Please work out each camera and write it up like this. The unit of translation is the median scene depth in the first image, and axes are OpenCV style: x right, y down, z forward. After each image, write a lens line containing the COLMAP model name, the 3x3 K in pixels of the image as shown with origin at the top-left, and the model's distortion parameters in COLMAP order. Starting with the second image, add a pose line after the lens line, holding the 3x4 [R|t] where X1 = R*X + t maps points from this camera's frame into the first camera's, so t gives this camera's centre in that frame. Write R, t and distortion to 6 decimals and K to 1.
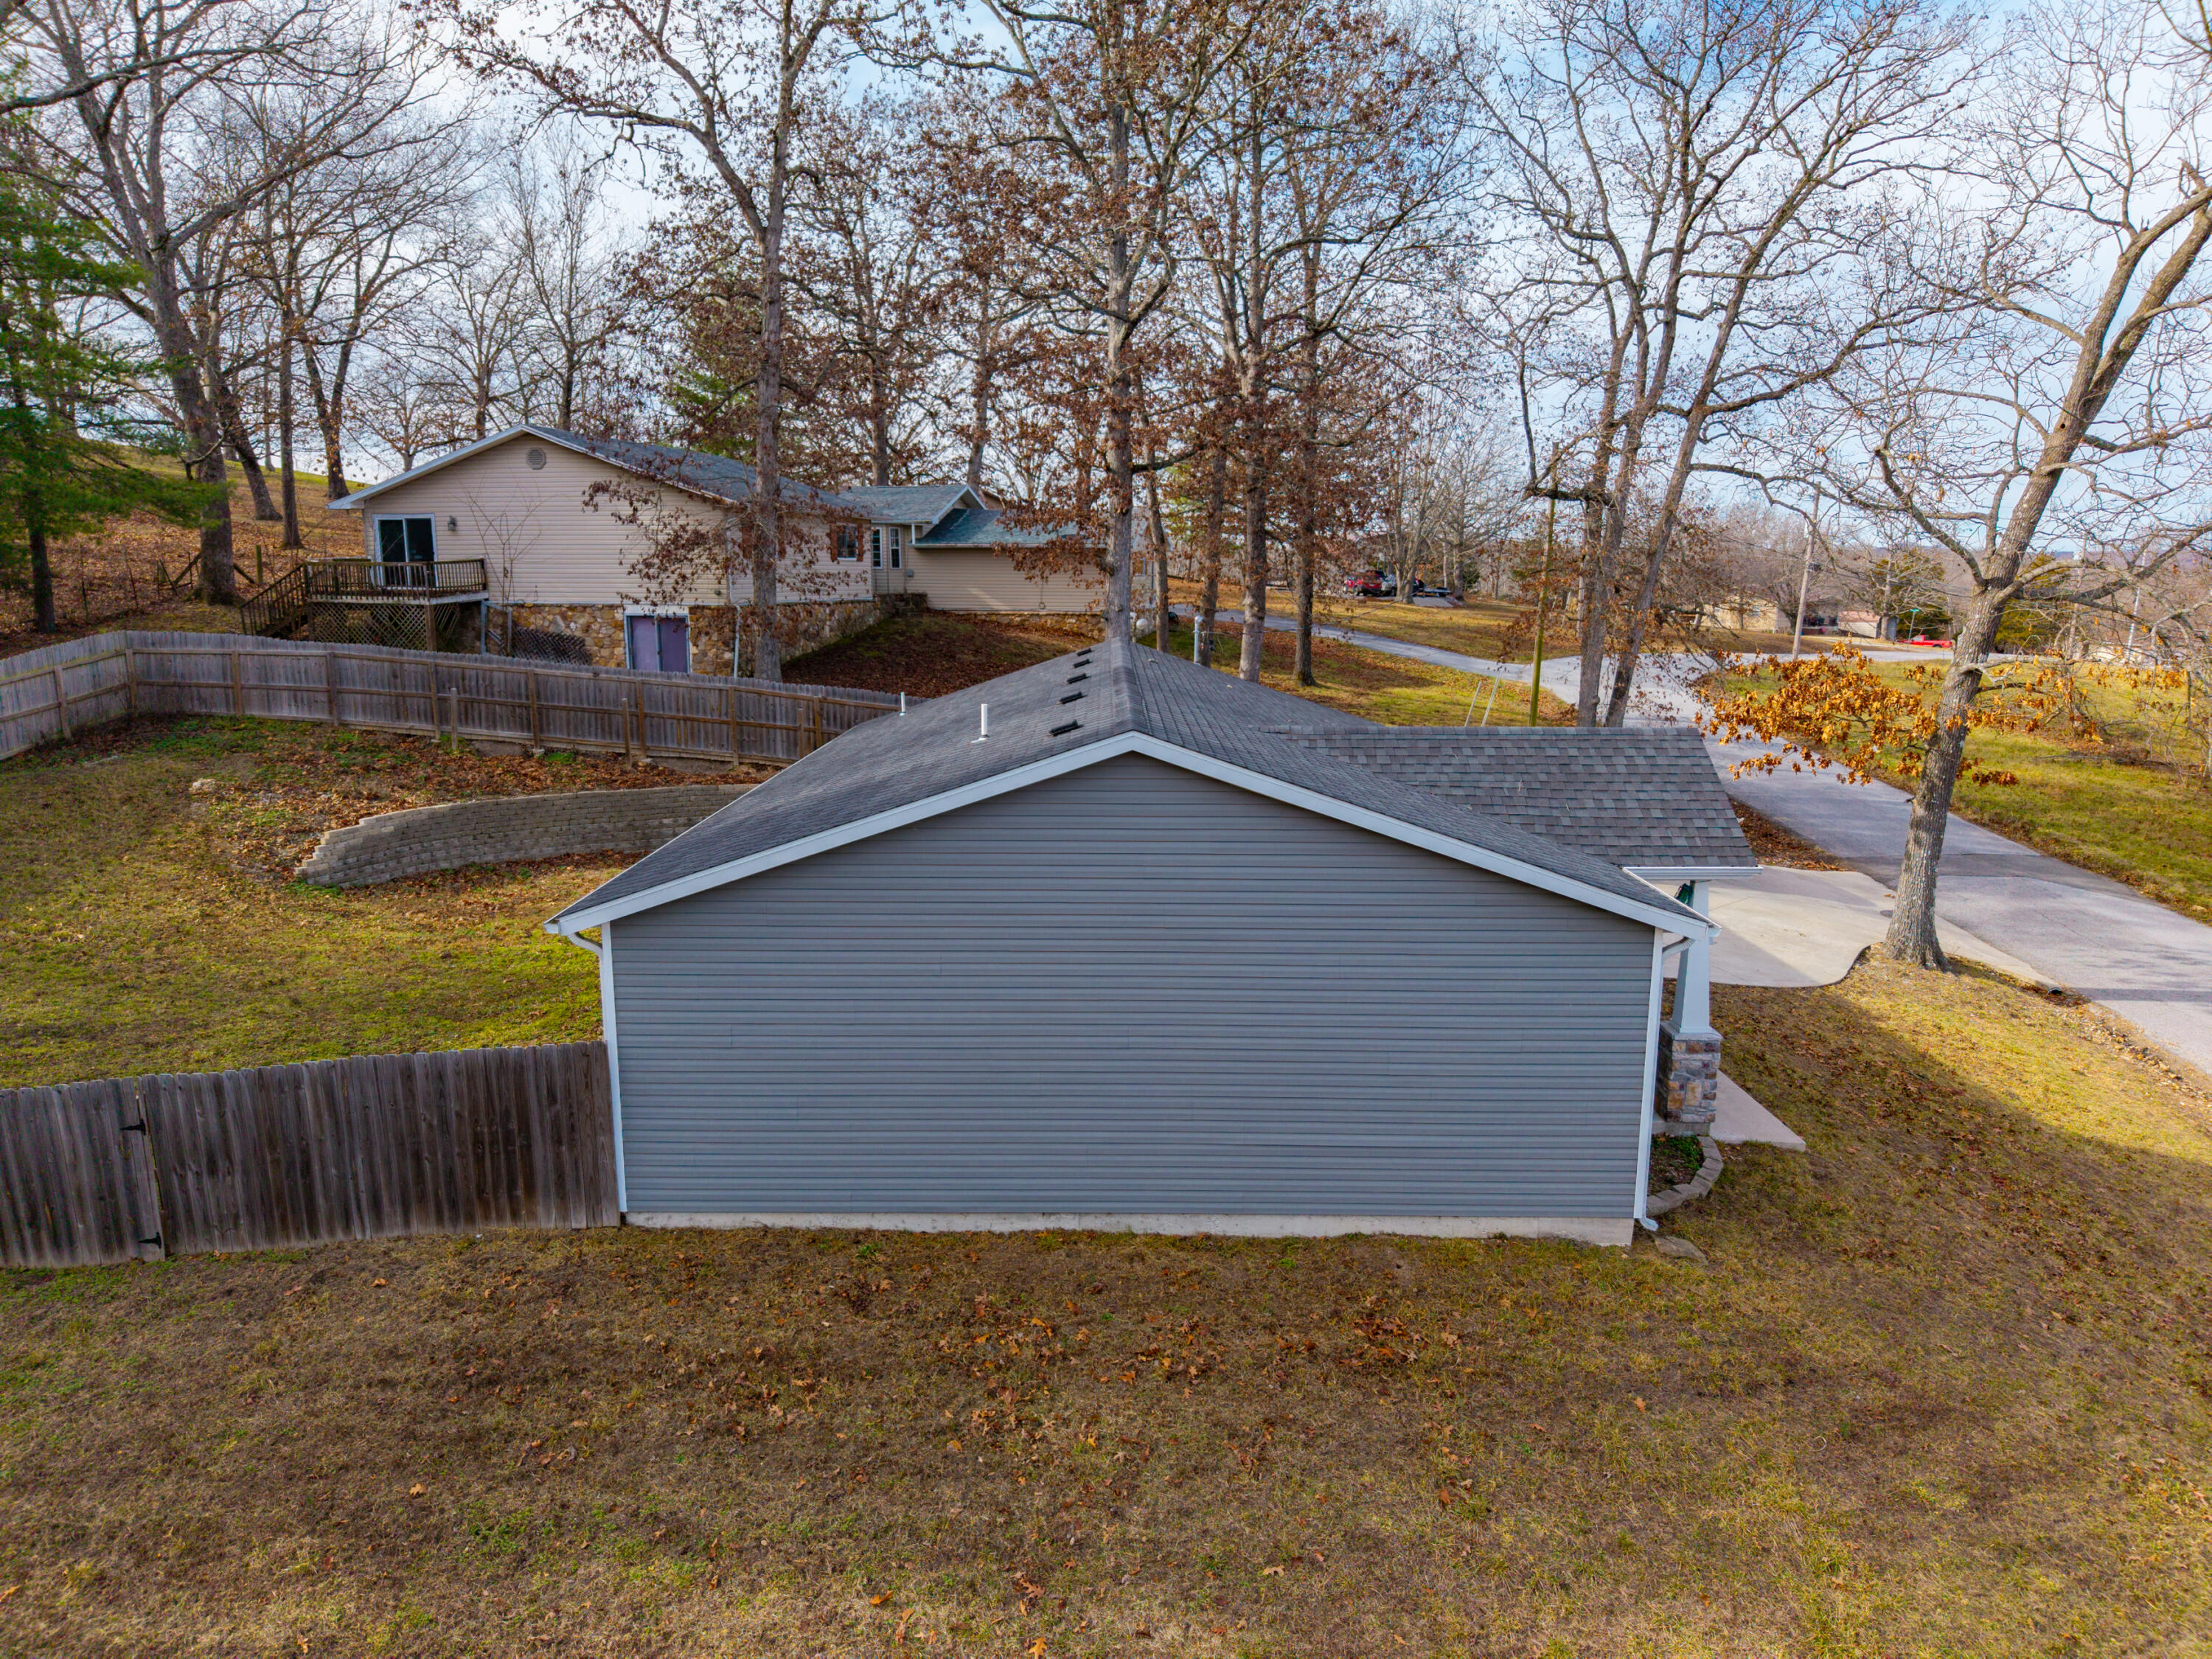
lens RADIAL K [[1467.2, 0, 1094.1], [0, 1467.2, 833.9], [0, 0, 1]] dist [0.031992, -0.034951]
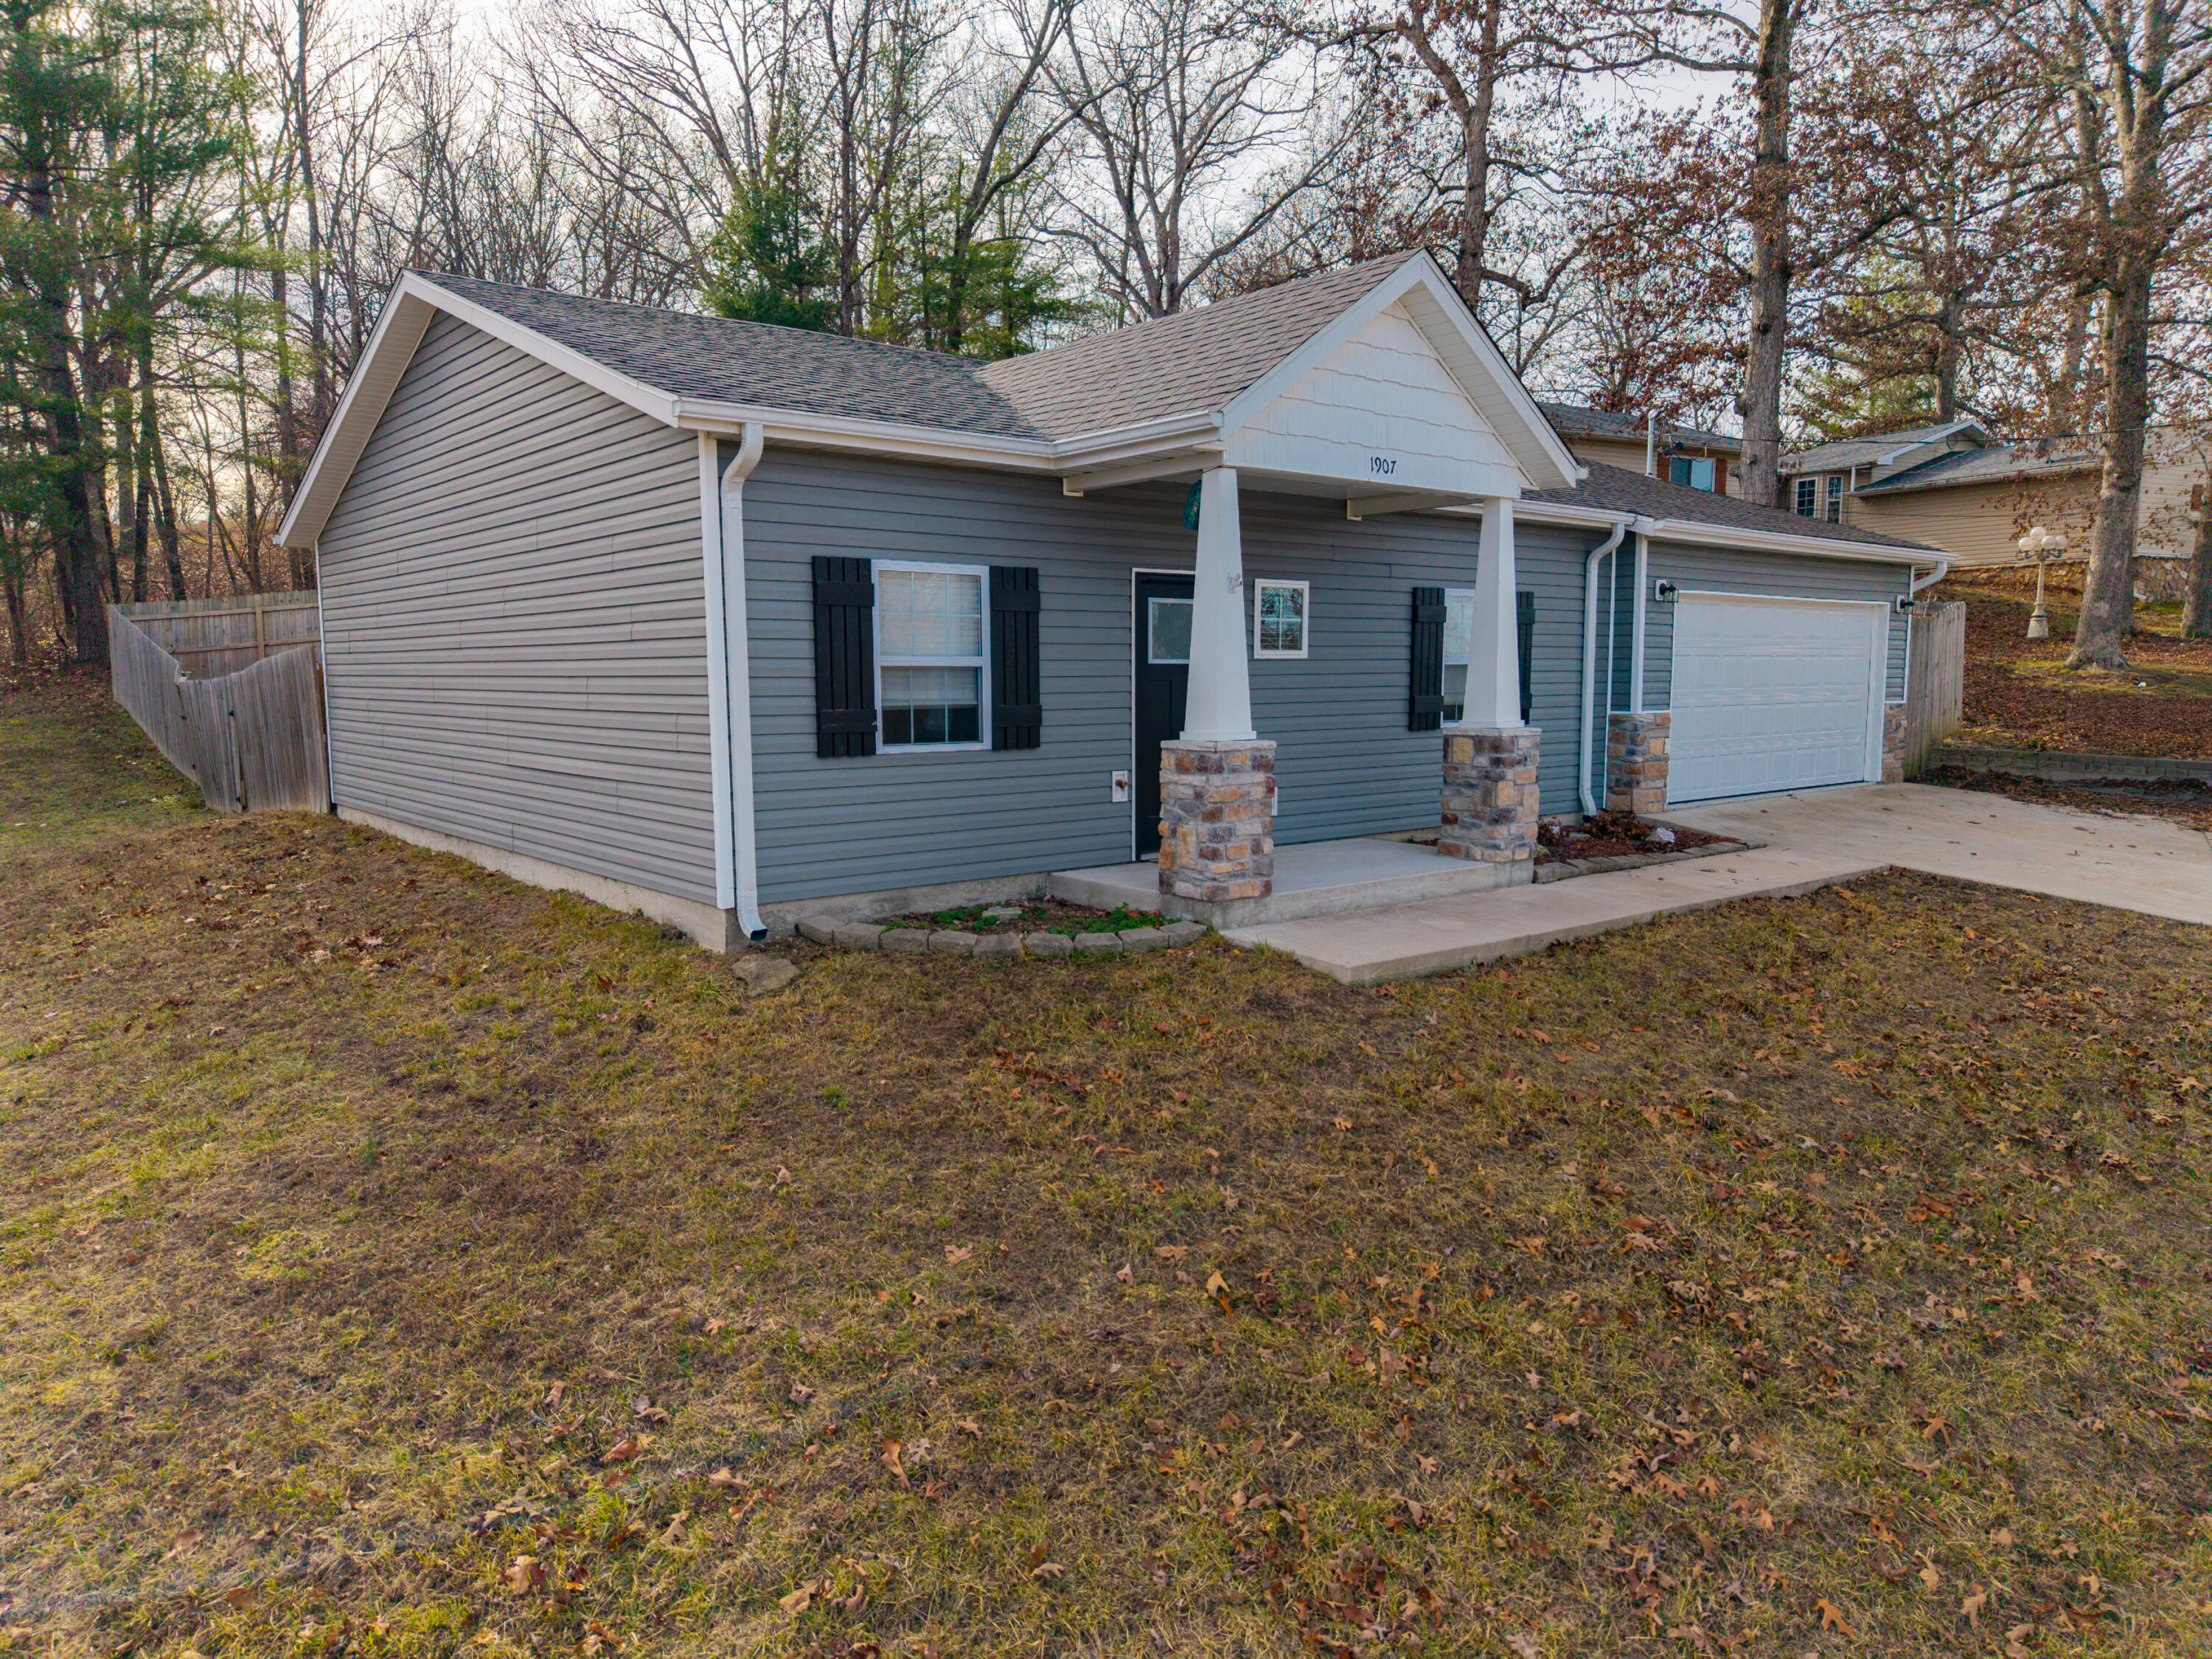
lens RADIAL K [[1467.2, 0, 1088.0], [0, 1467.2, 837.4], [0, 0, 1]] dist [0.031992, -0.034951]
pose [[0.637969, 0.073127, -0.766582, 0.529802], [-0.128236, 0.991670, -0.012122, 0.119190], [0.759310, 0.106038, 0.642032, 0.386107]]
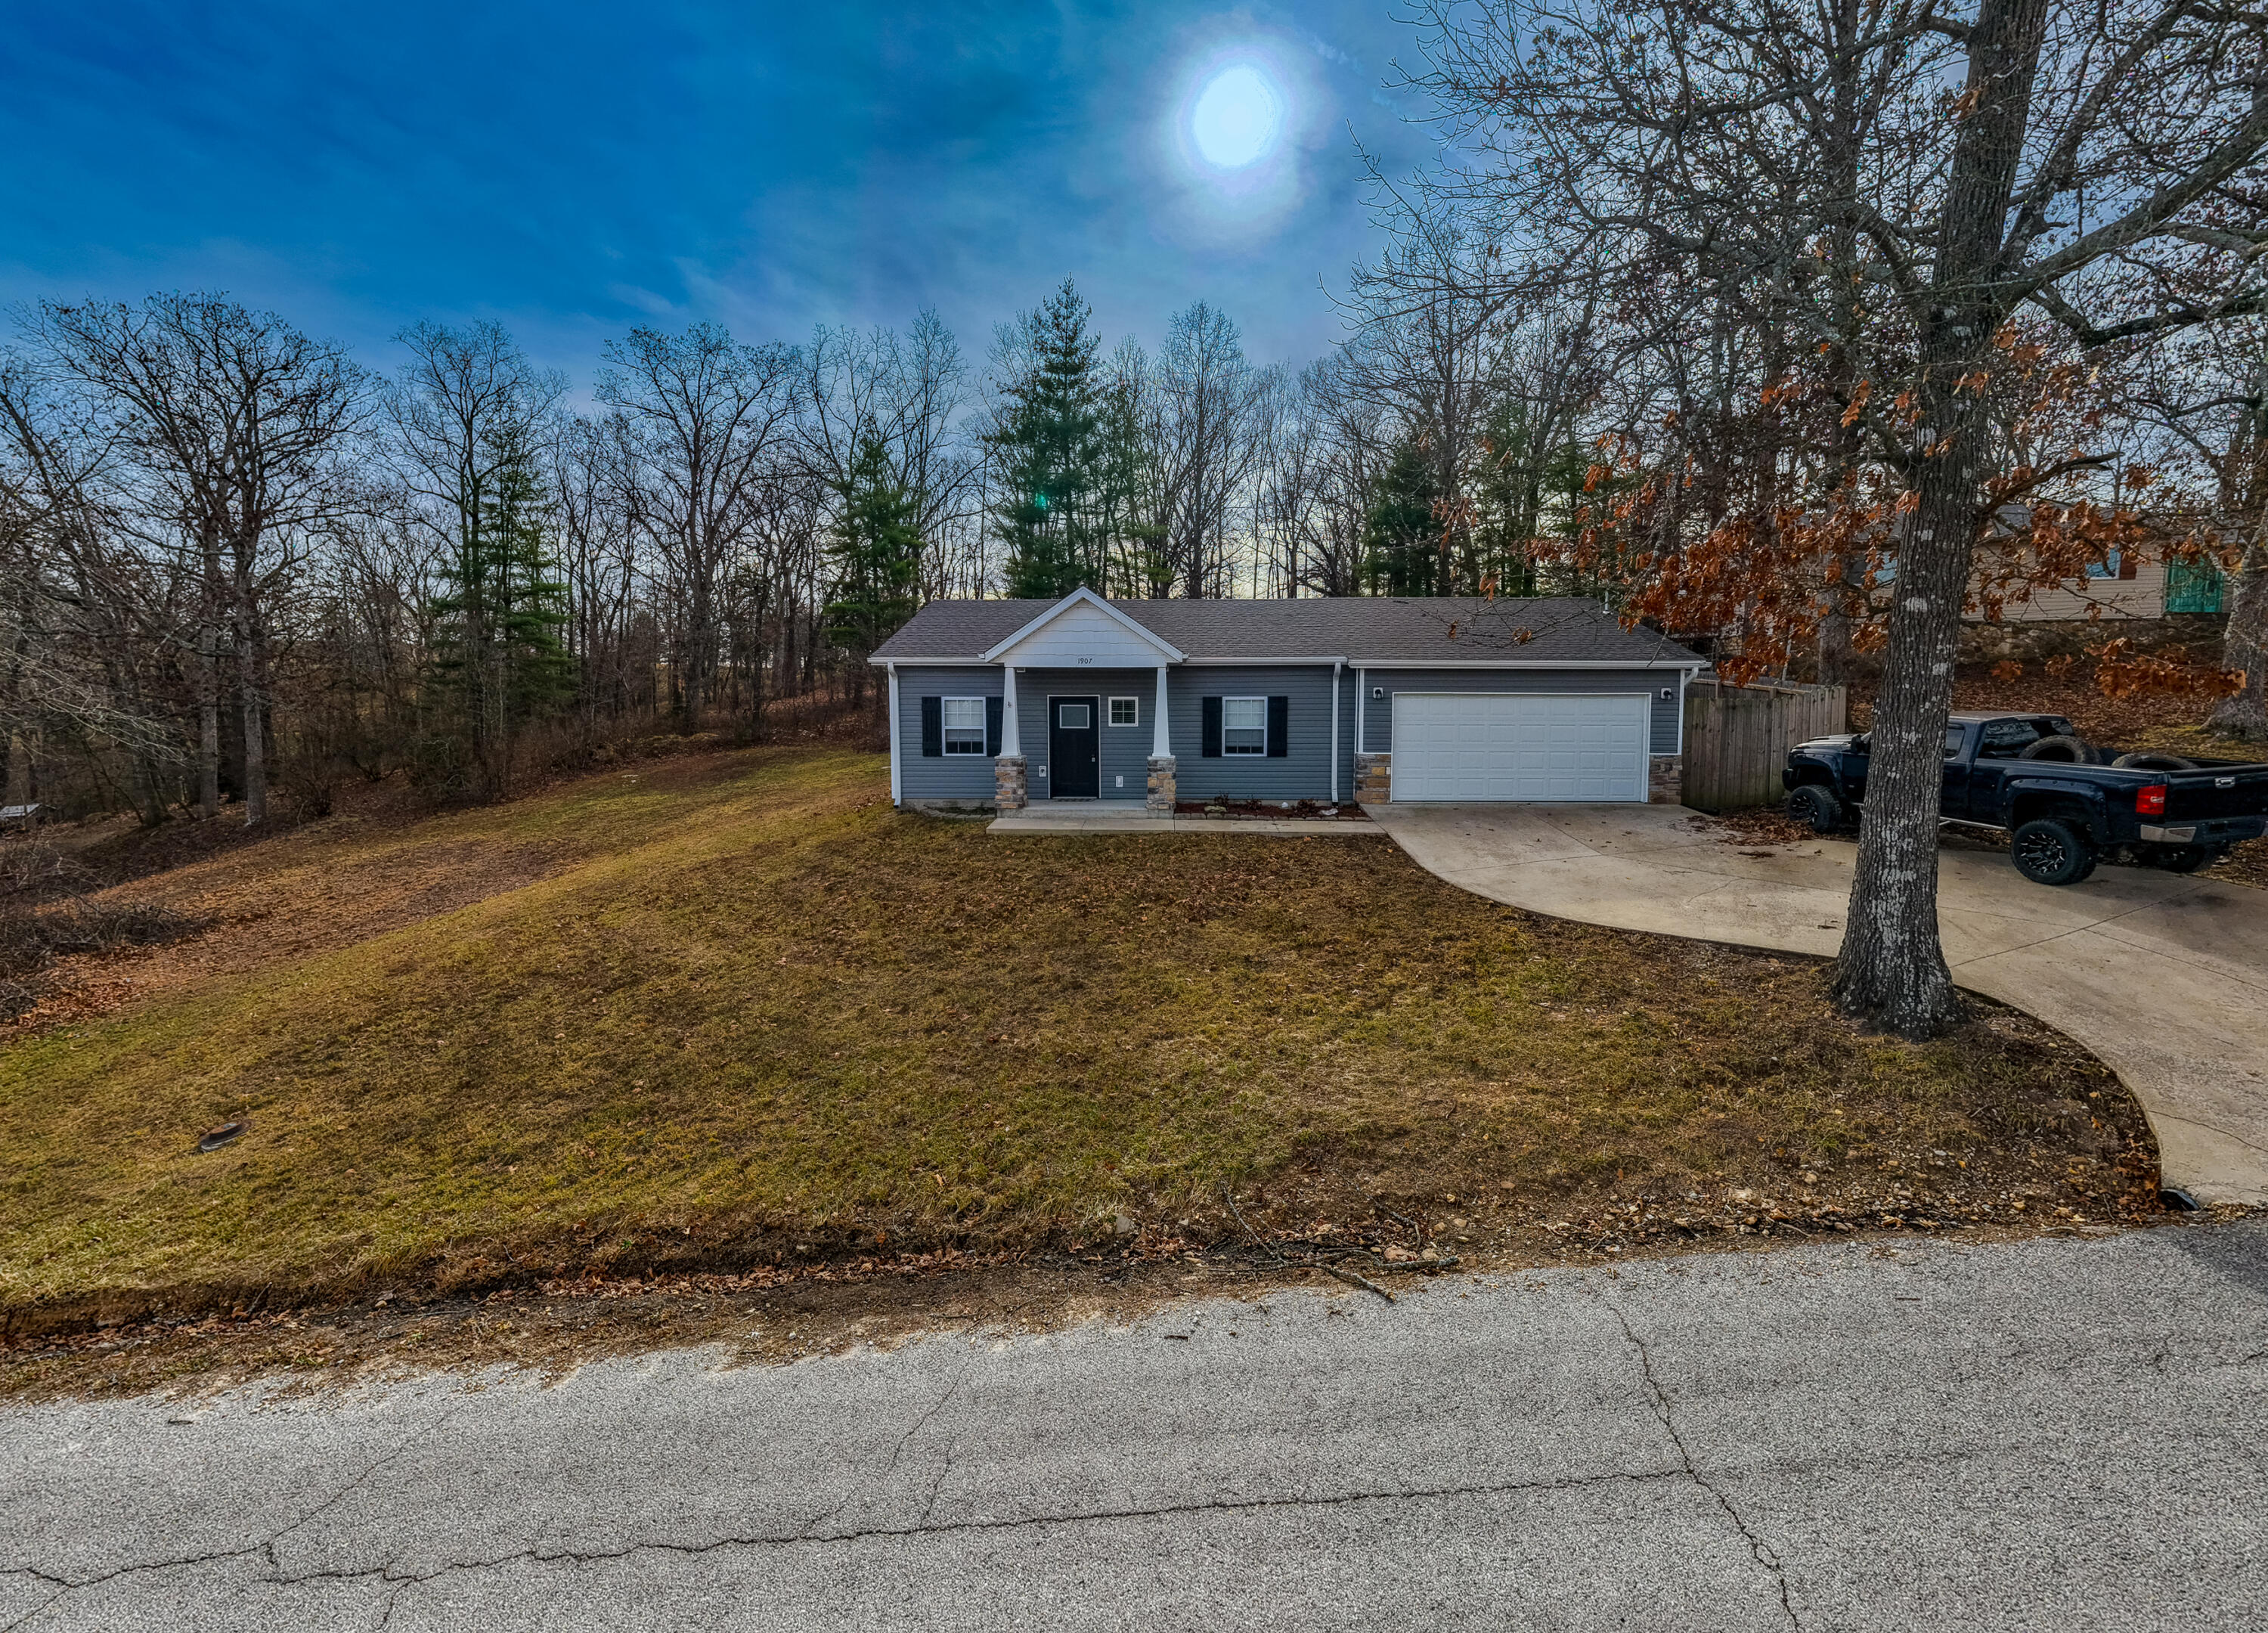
lens RADIAL K [[957.4, 0, 1132.0], [0, 957.4, 778.6], [0, 0, 1]] dist [0.001696, -0.001067]
pose [[-0.044937, 0.071588, -0.996422, 0.988922], [-0.178942, 0.980721, 0.078530, 0.029552], [0.982833, 0.181830, -0.031260, 0.762596]]
